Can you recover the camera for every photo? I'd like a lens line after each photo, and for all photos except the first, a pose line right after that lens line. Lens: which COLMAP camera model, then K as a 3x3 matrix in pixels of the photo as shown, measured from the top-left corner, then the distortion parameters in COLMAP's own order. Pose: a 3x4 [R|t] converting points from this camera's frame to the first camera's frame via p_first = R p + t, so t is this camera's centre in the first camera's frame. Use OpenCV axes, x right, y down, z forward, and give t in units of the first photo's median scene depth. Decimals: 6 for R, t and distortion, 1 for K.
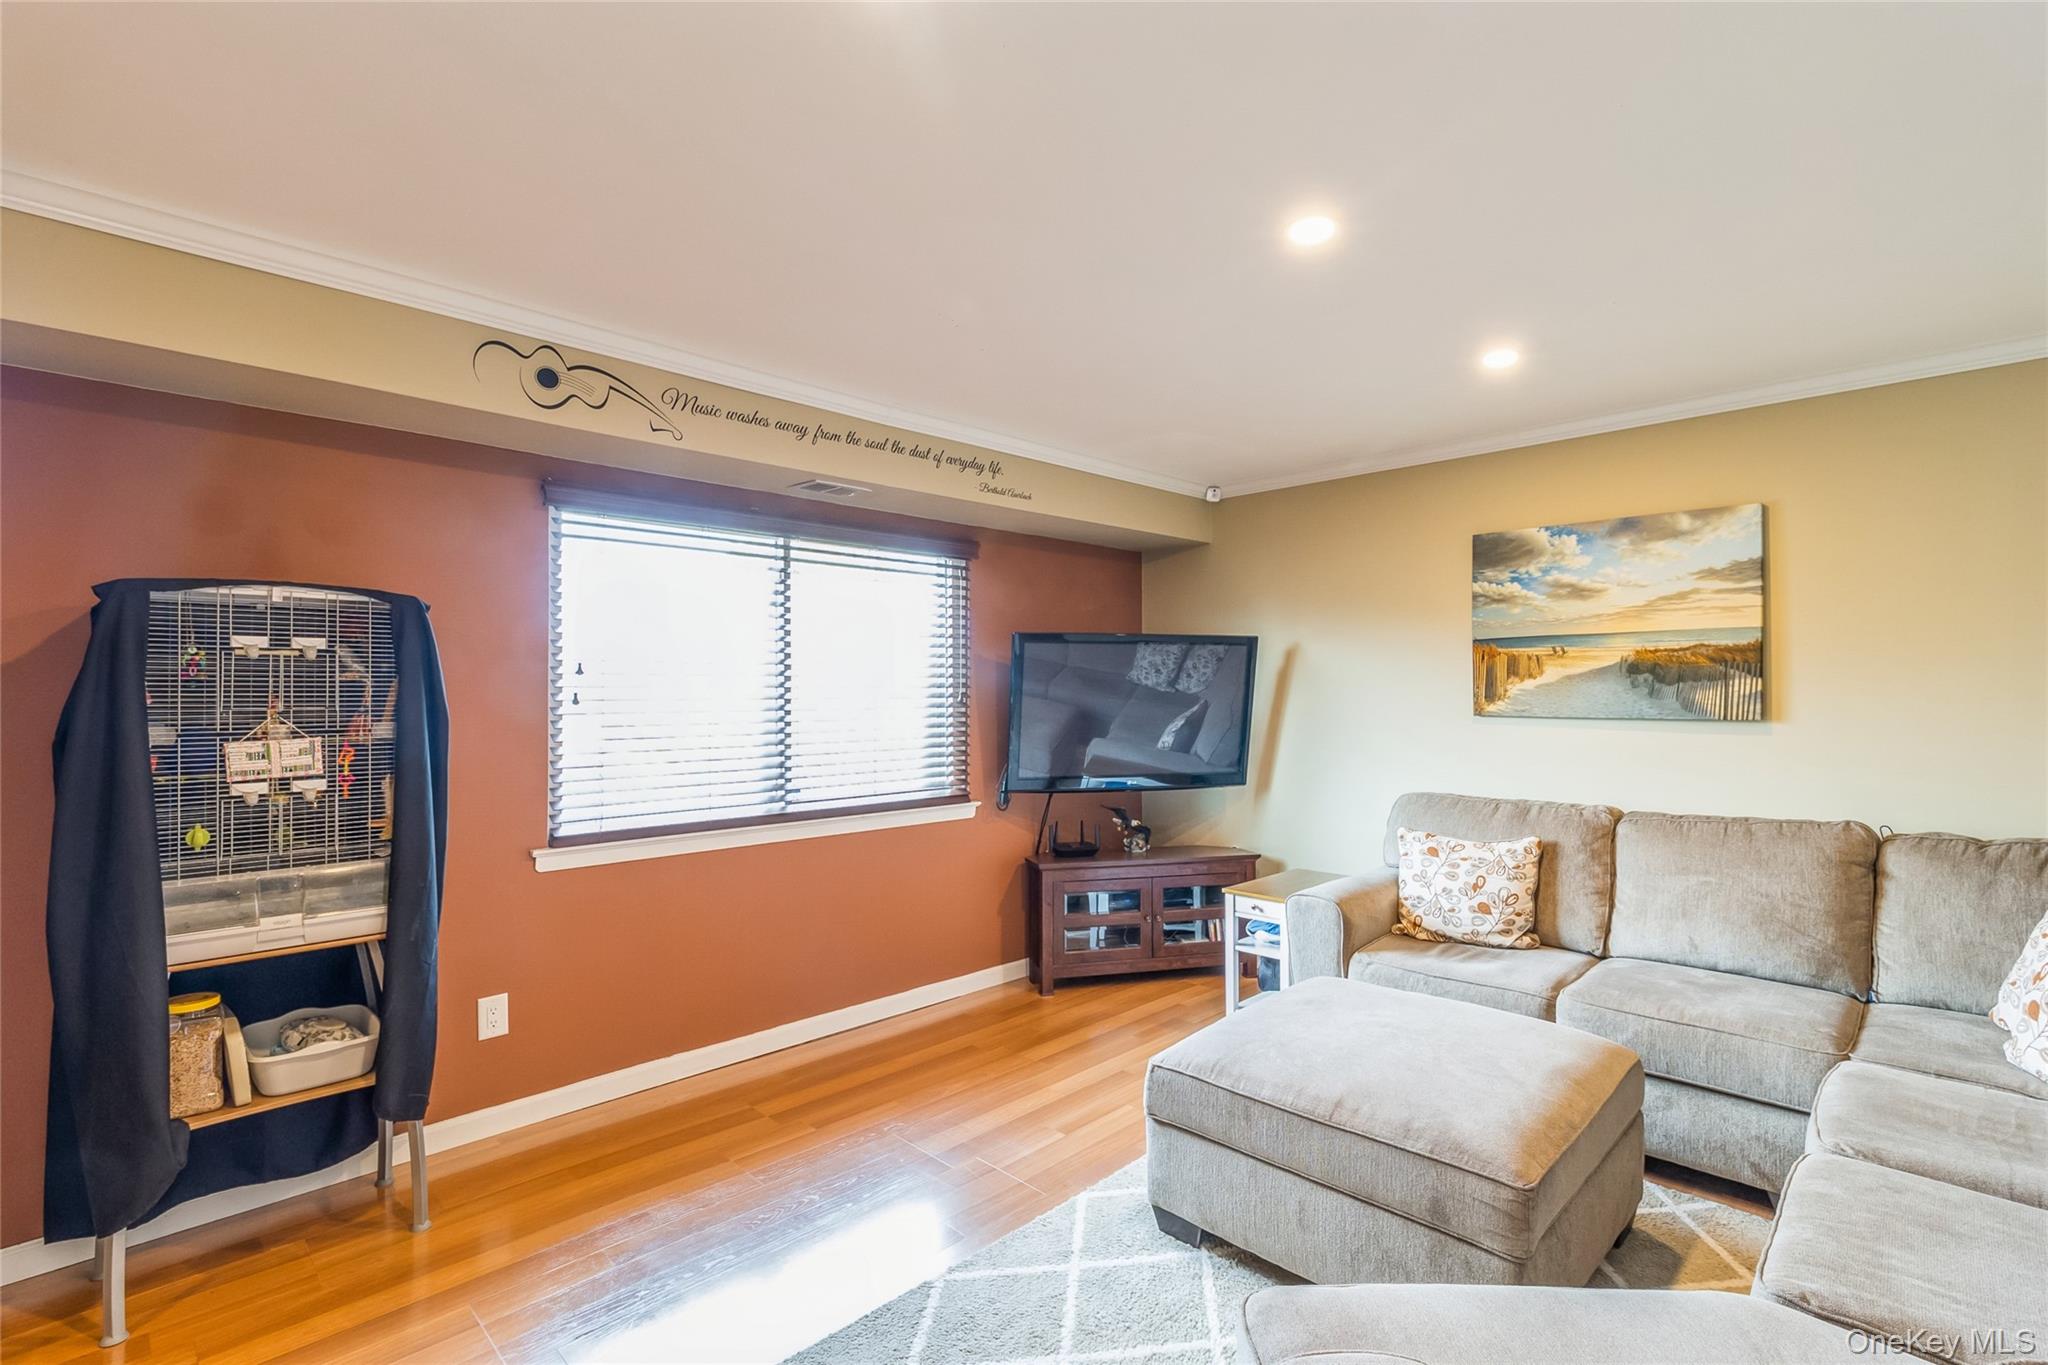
lens RADIAL K [[954.0, 0, 1029.4], [0, 954.0, 686.2], [0, 0, 1]] dist [0.003329, 0.001244]
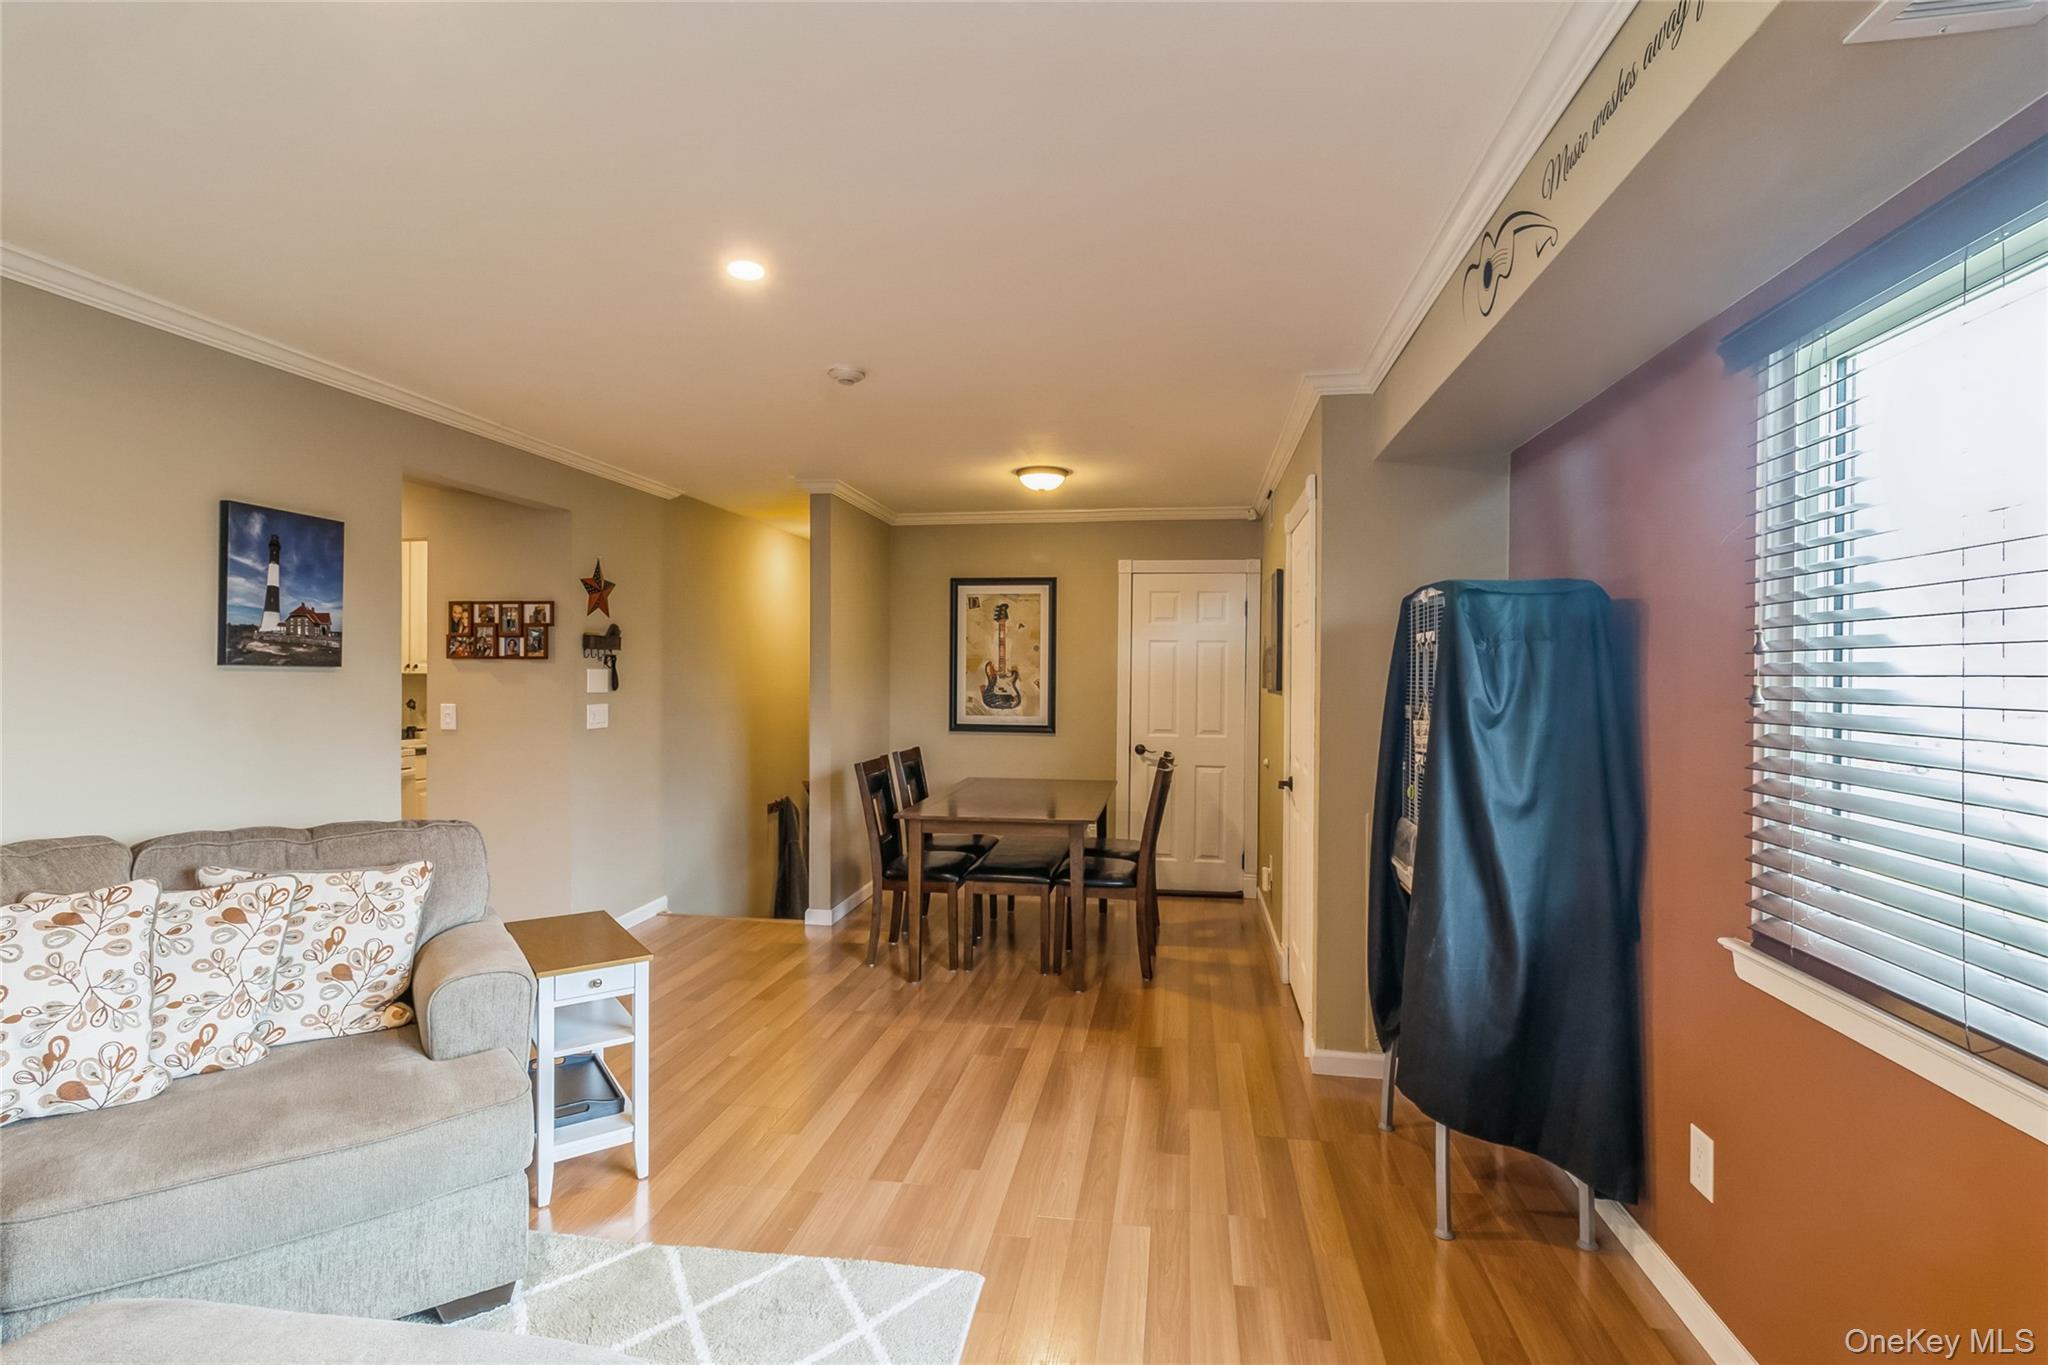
lens RADIAL K [[954.0, 0, 1025.9], [0, 954.0, 681.6], [0, 0, 1]] dist [0.003329, 0.001244]
pose [[-0.811373, -0.002413, -0.584524, 0.192210], [-0.006548, 0.999966, 0.004961, 0.003543], [0.584492, 0.007852, -0.811361, 1.092722]]
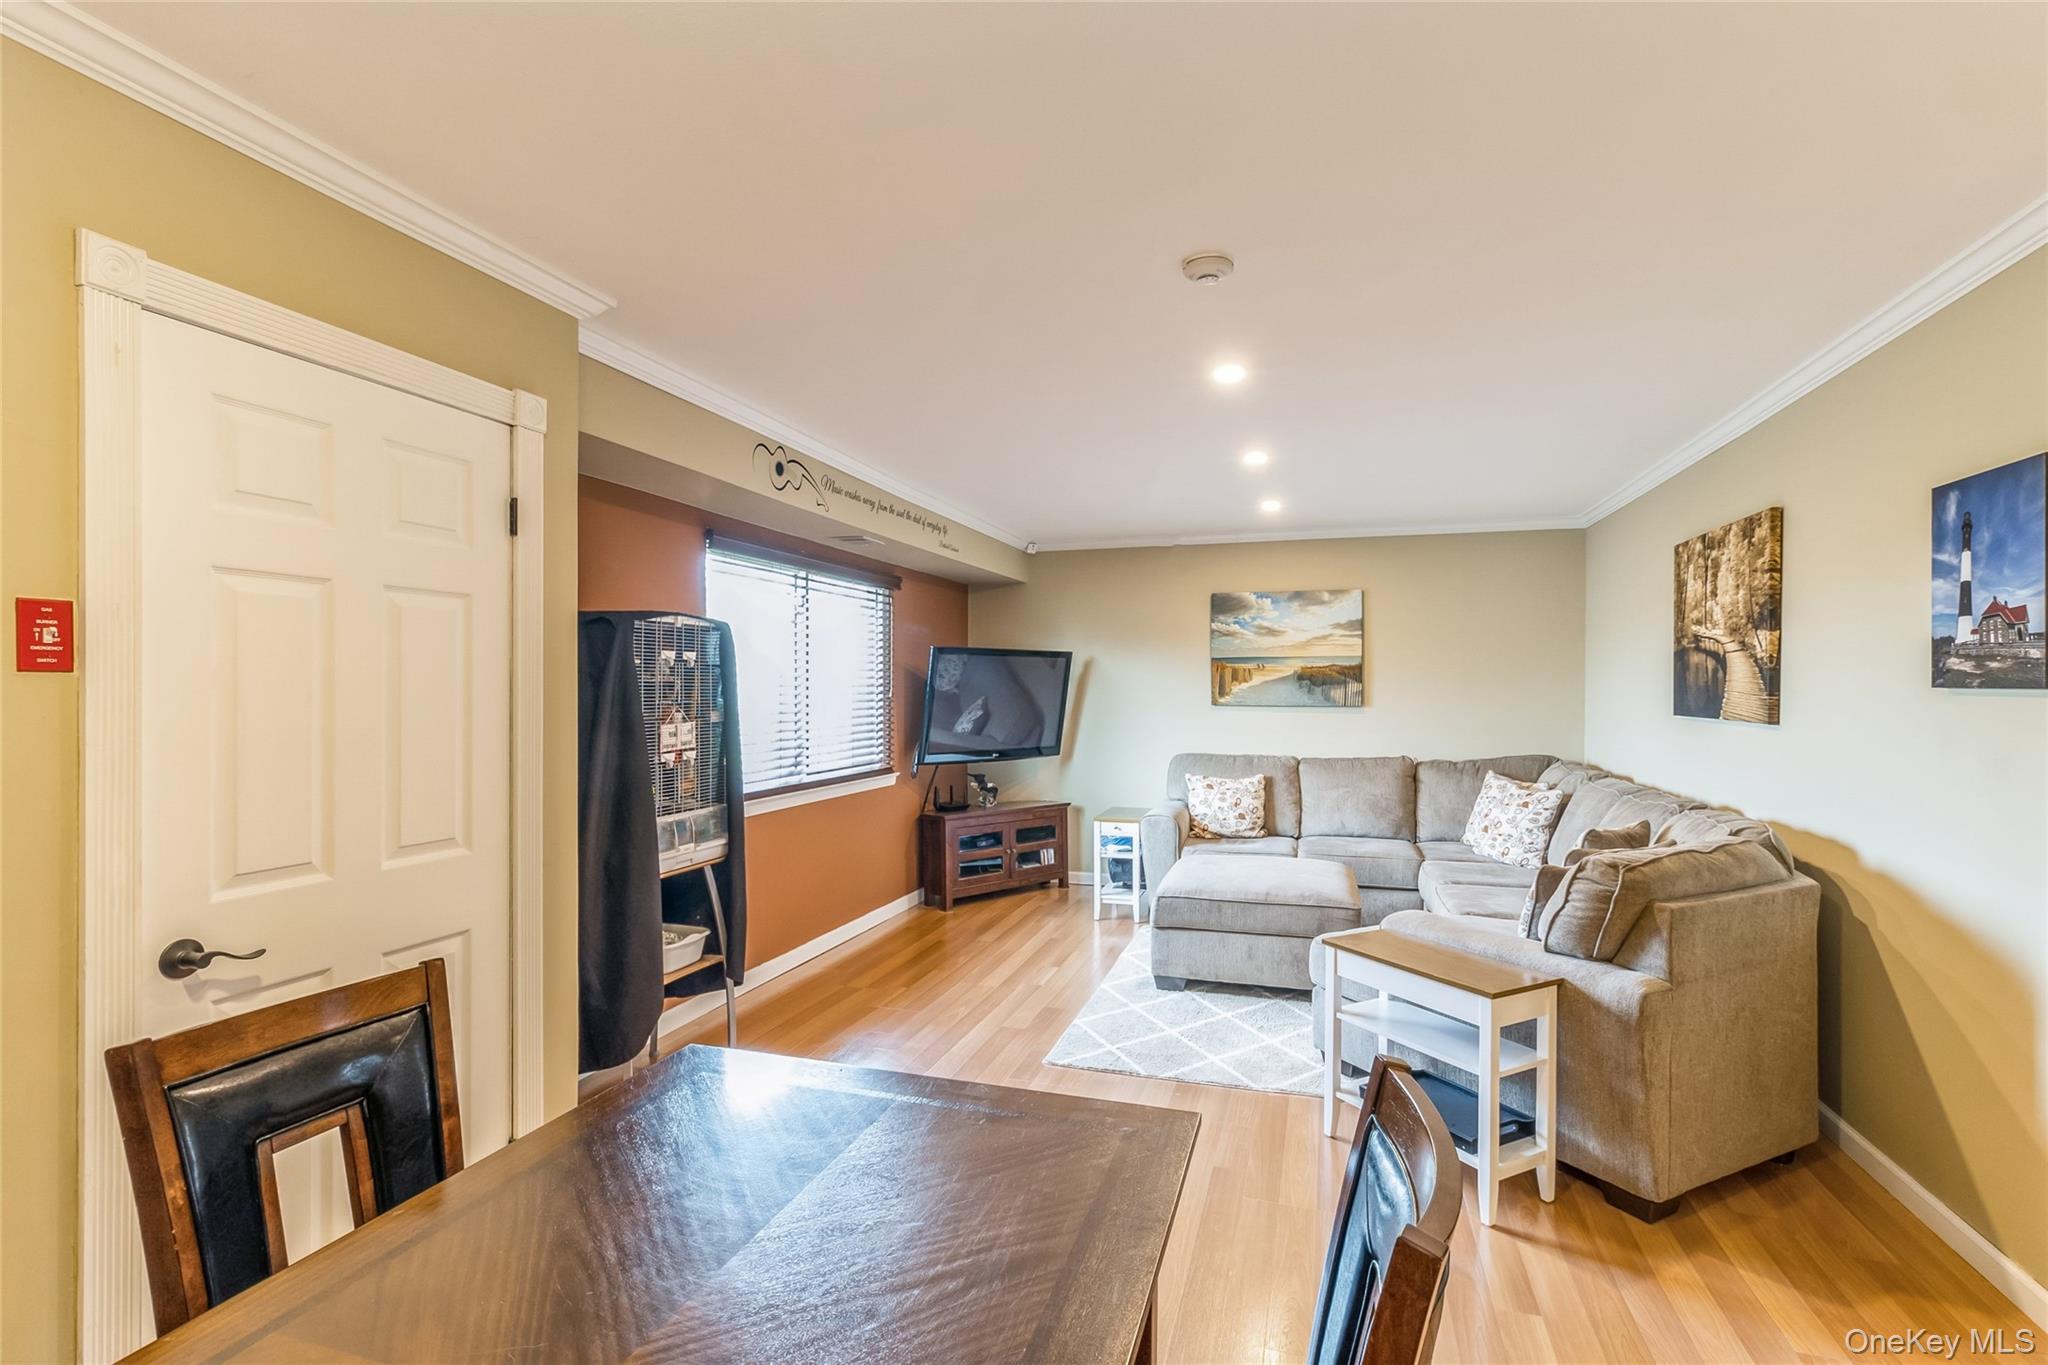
lens RADIAL K [[954.0, 0, 1033.4], [0, 954.0, 699.8], [0, 0, 1]] dist [0.003329, 0.001244]
pose [[0.884087, -0.003626, 0.467308, -0.646119], [-0.003921, 0.999877, 0.015177, -0.001942], [-0.467305, -0.015250, 0.883964, -0.335700]]
